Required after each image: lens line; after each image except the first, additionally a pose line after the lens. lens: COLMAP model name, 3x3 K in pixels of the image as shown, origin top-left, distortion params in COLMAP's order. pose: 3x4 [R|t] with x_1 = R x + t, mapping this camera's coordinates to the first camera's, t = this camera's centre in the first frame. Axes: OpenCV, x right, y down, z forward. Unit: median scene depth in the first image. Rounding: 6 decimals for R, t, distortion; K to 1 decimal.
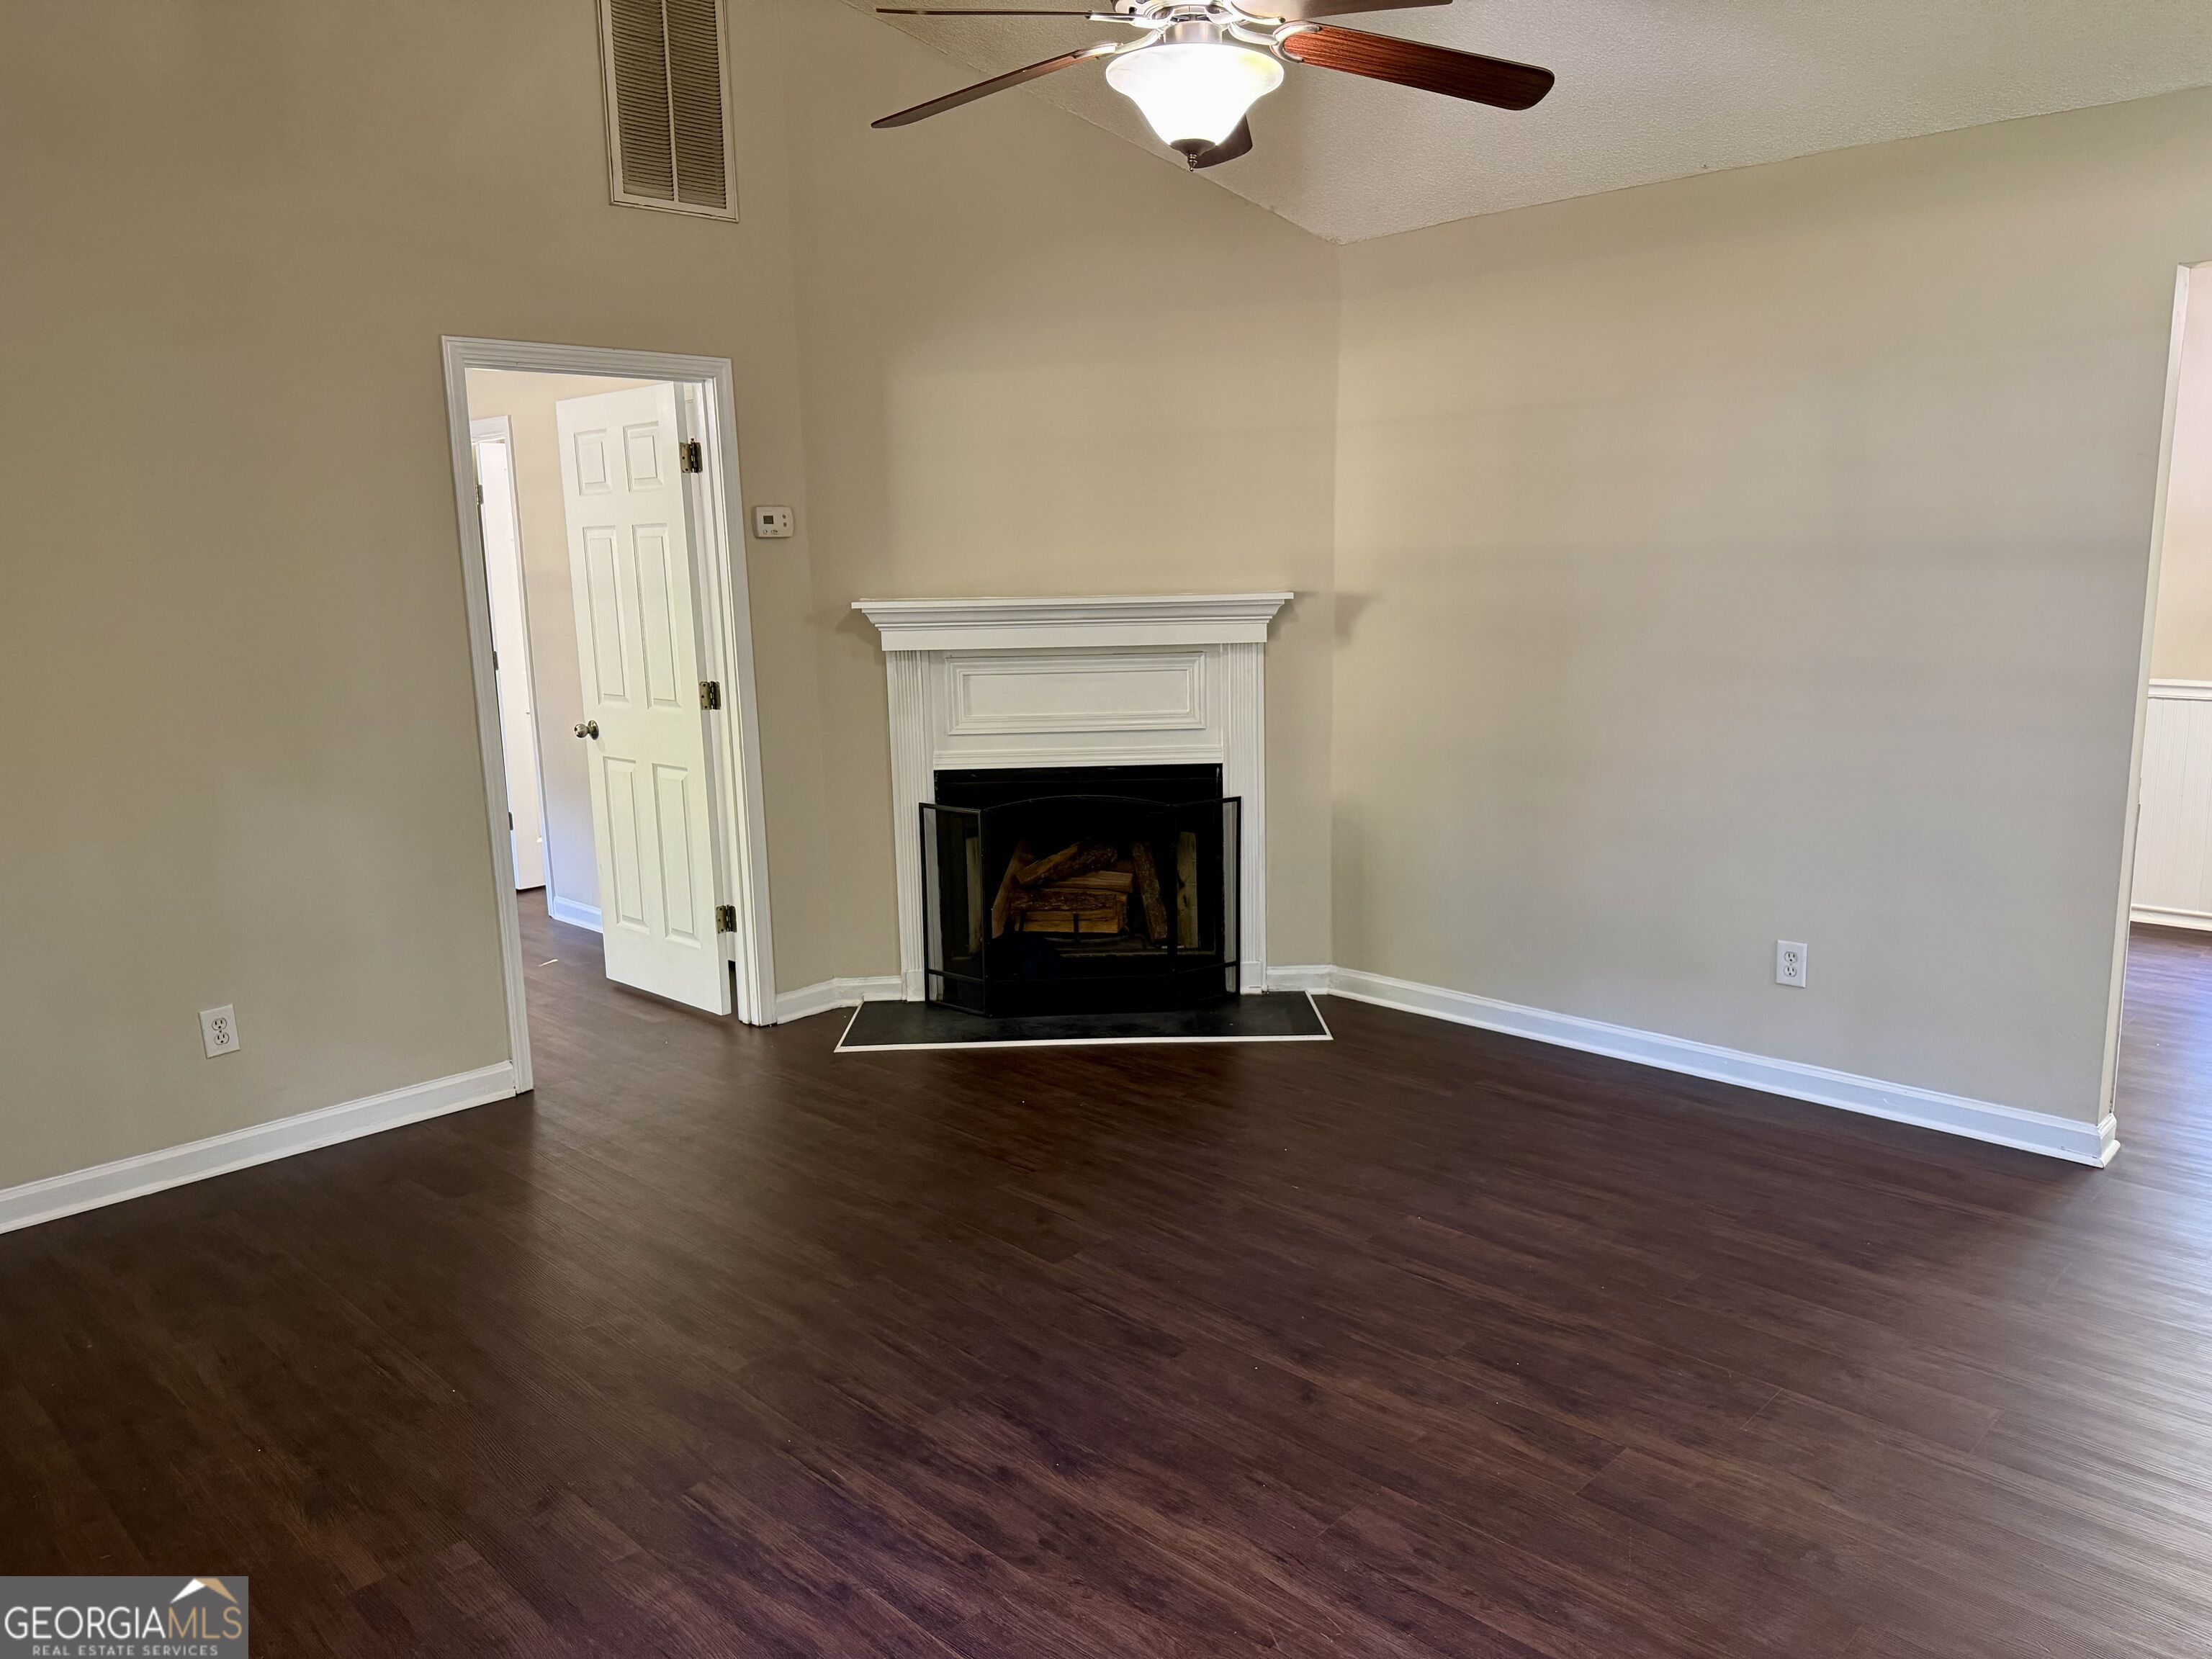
lens RADIAL K [[1552.0, 0, 1053.2], [0, 1552.0, 837.6], [0, 0, 1]] dist [0.086914, -0.152466]
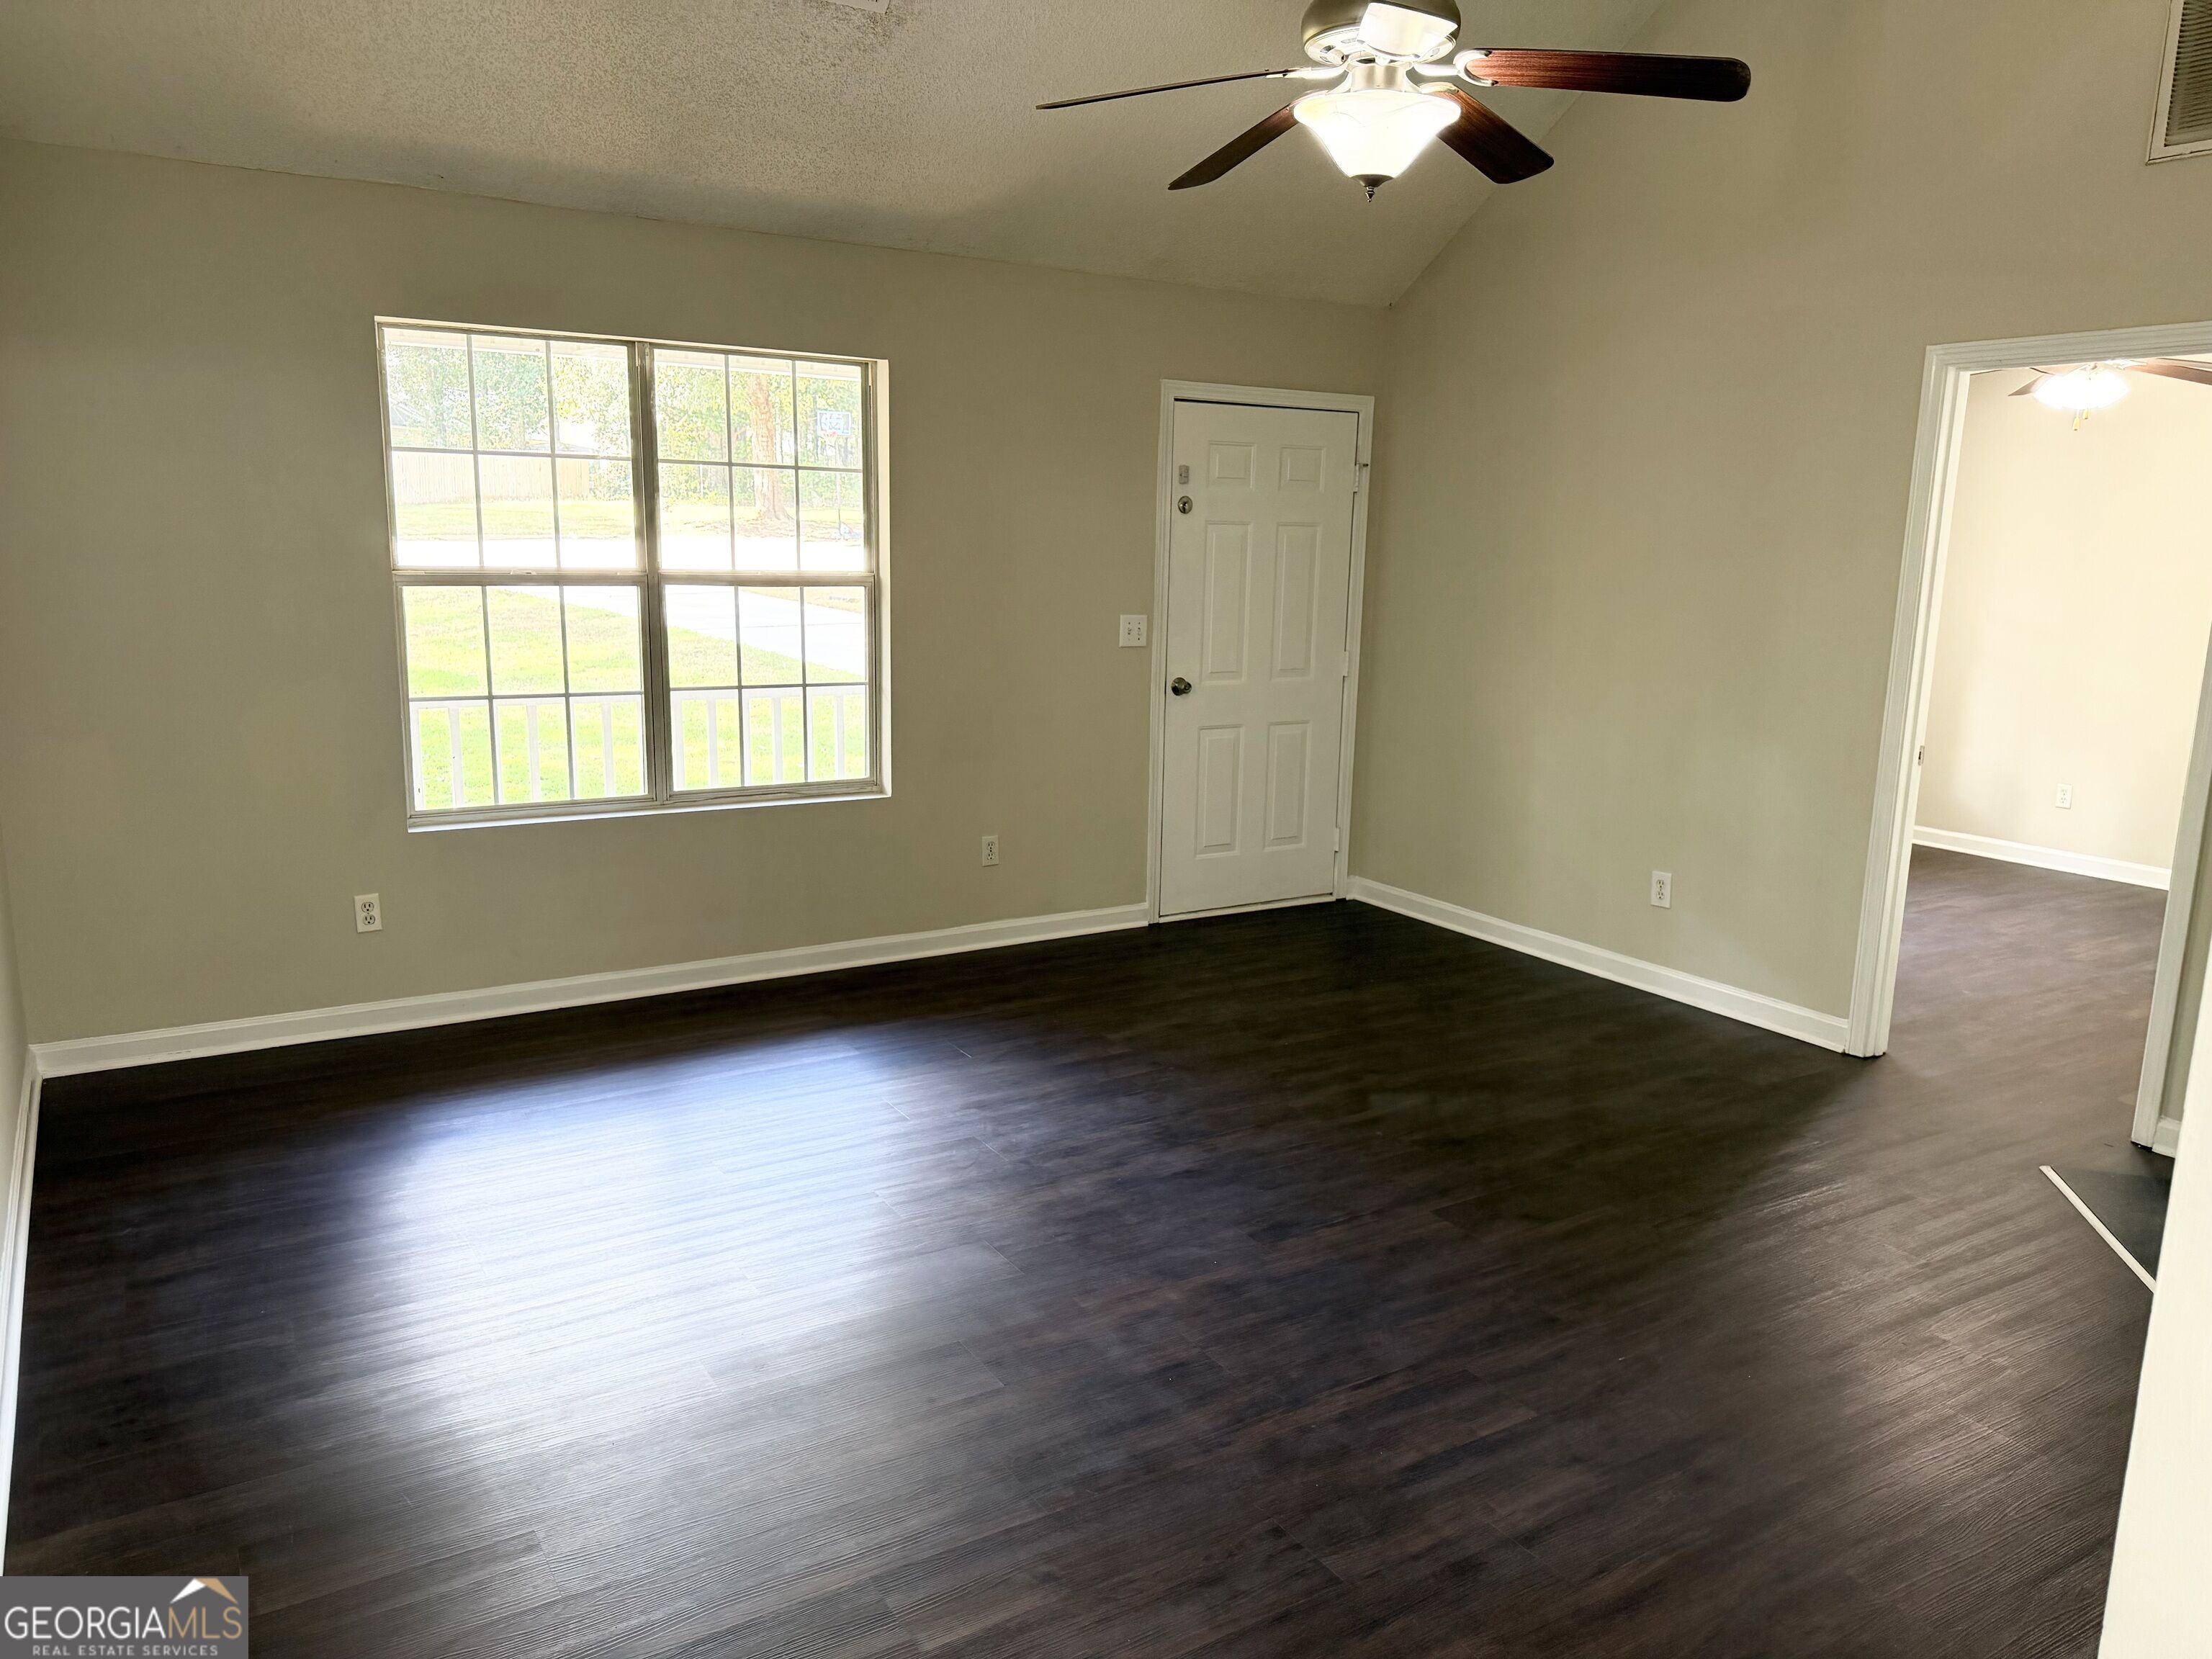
lens RADIAL K [[1556.3, 0, 1114.5], [0, 1556.3, 836.1], [0, 0, 1]] dist [0.101579, -0.154311]
pose [[-0.226340, 0.206869, -0.951828, 0.974962], [-0.183241, 0.950697, 0.250197, -0.197191], [0.956657, 0.231043, -0.177274, 0.867111]]
